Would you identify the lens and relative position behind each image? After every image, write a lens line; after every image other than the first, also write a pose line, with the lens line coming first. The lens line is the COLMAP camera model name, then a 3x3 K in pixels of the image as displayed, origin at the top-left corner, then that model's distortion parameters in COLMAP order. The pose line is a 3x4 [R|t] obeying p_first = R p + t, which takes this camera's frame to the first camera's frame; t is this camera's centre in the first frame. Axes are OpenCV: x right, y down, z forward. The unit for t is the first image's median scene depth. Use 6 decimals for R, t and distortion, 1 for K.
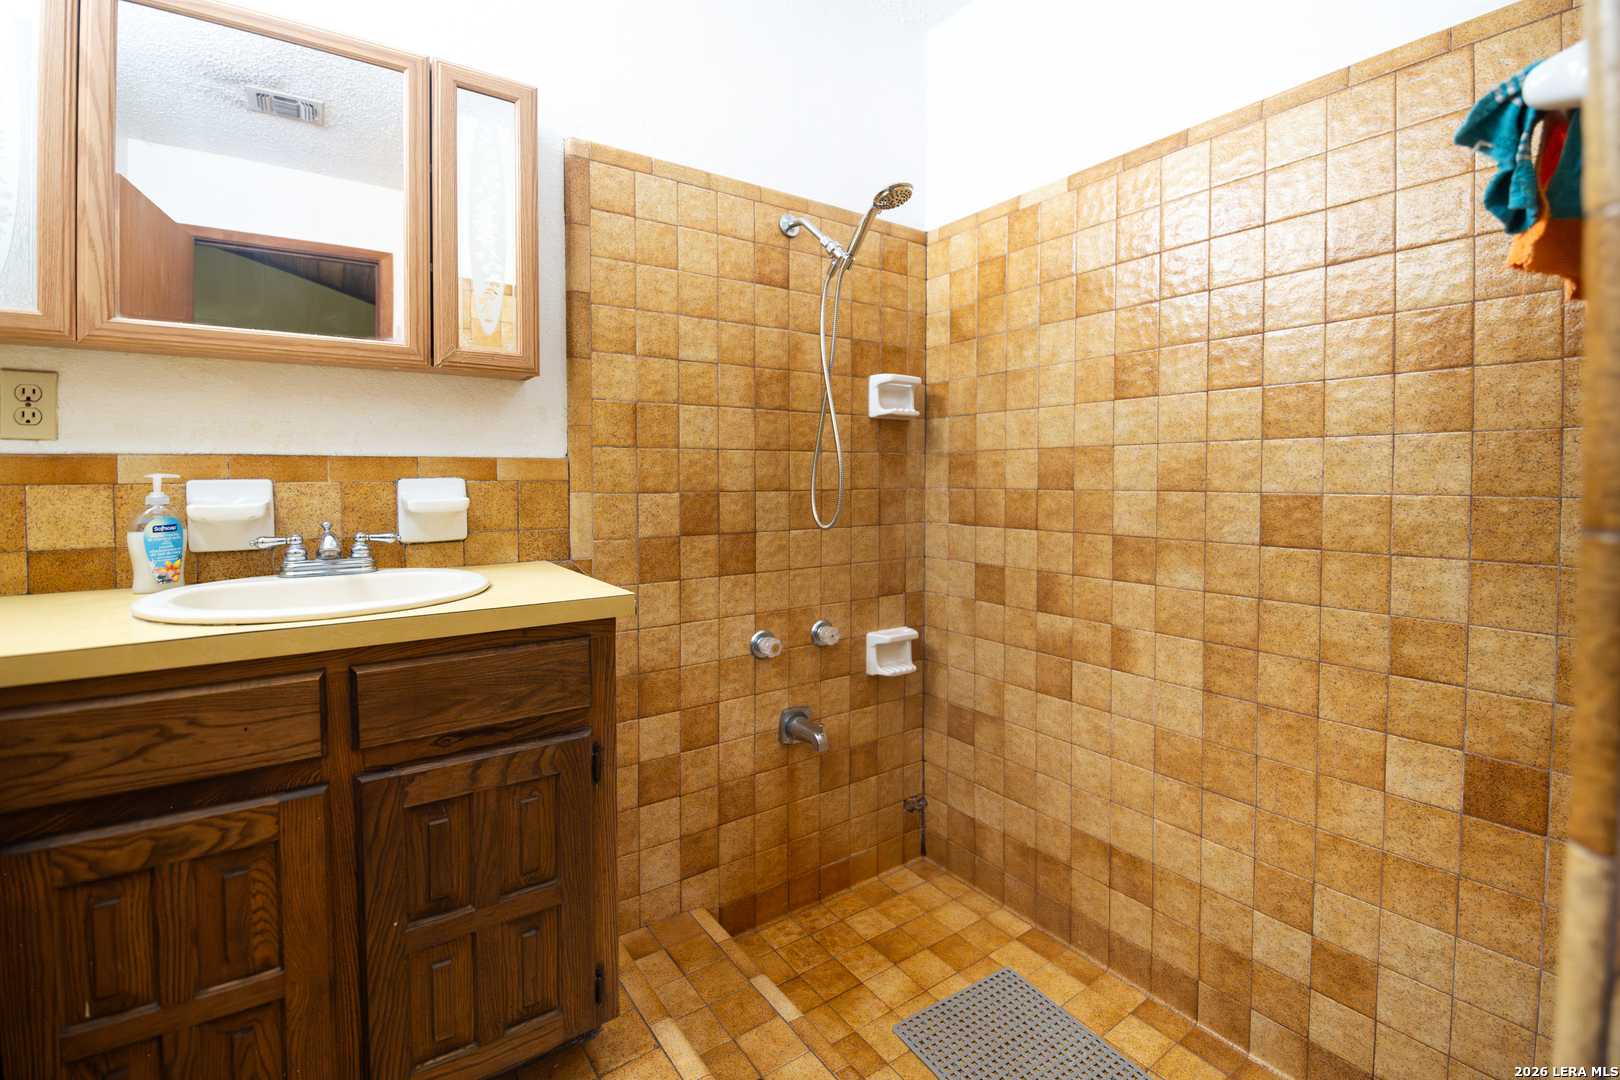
lens RADIAL K [[721.0, 0, 805.8], [0, 721.0, 493.5], [0, 0, 1]] dist [0.000020, -0.009278]
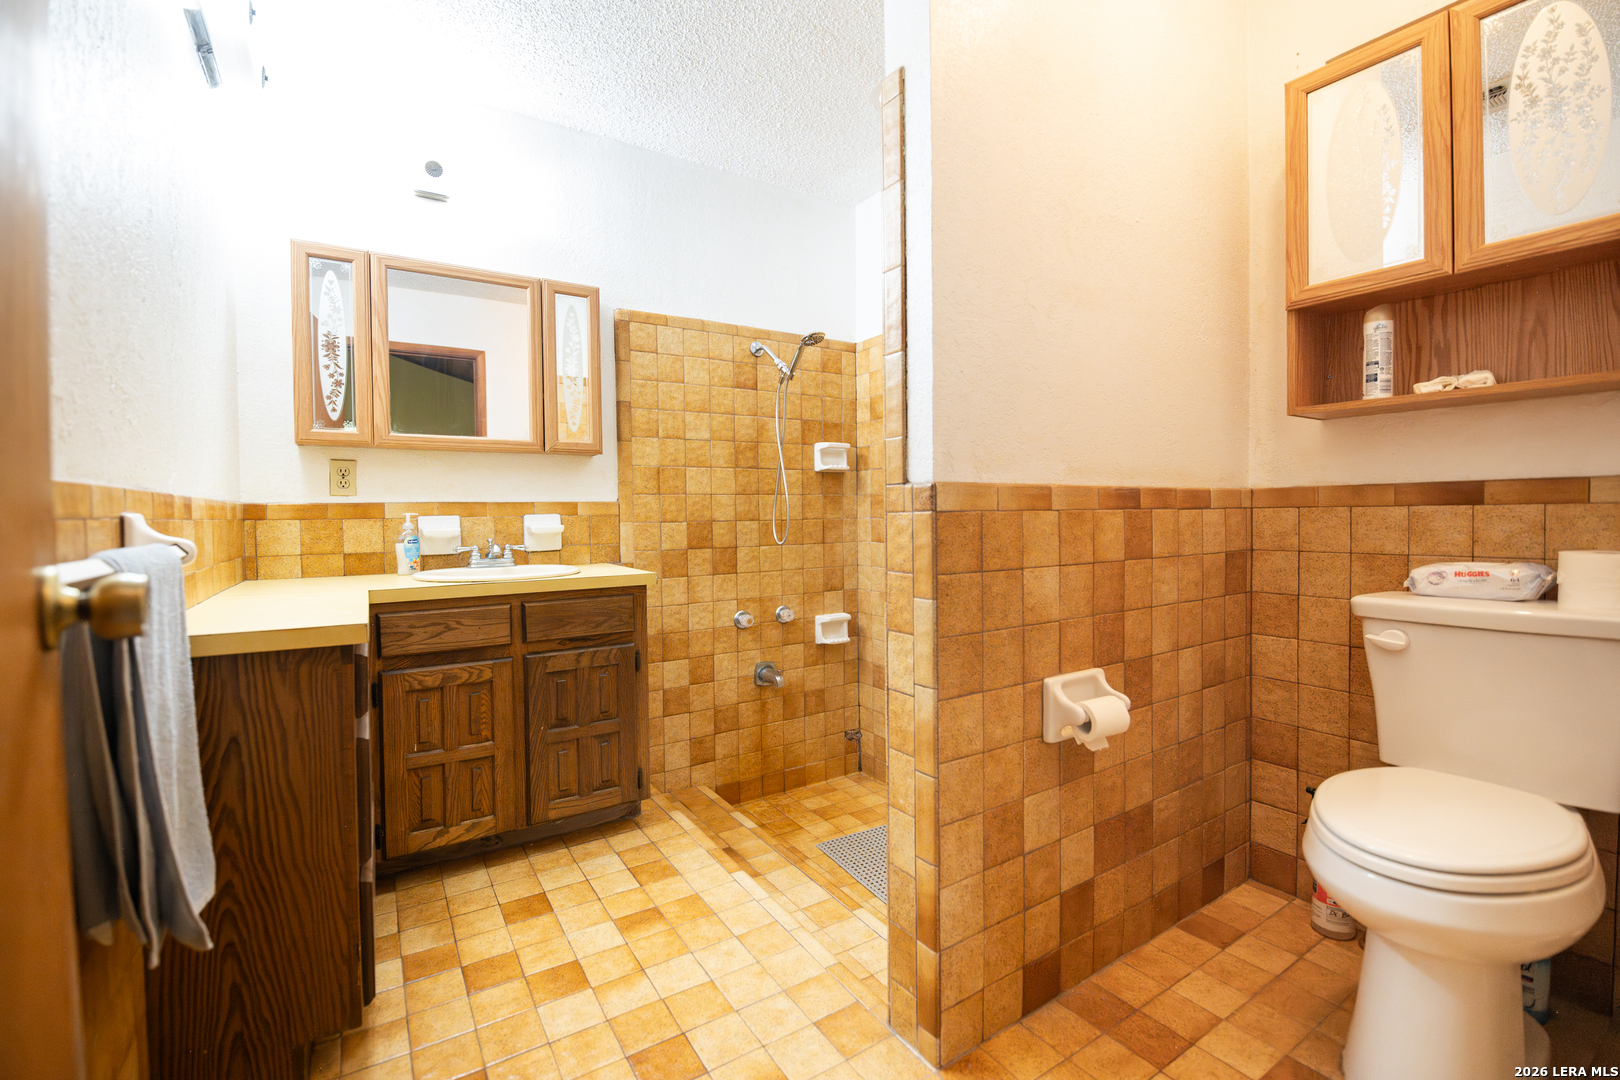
lens RADIAL K [[726.4, 0, 806.6], [0, 726.4, 533.5], [0, 0, 1]] dist [0.011031, -0.009333]
pose [[0.998689, -0.009742, -0.050262, 0.165156], [0.009970, 0.999941, 0.004283, 0.019181], [0.050217, -0.004779, 0.998727, -0.577246]]
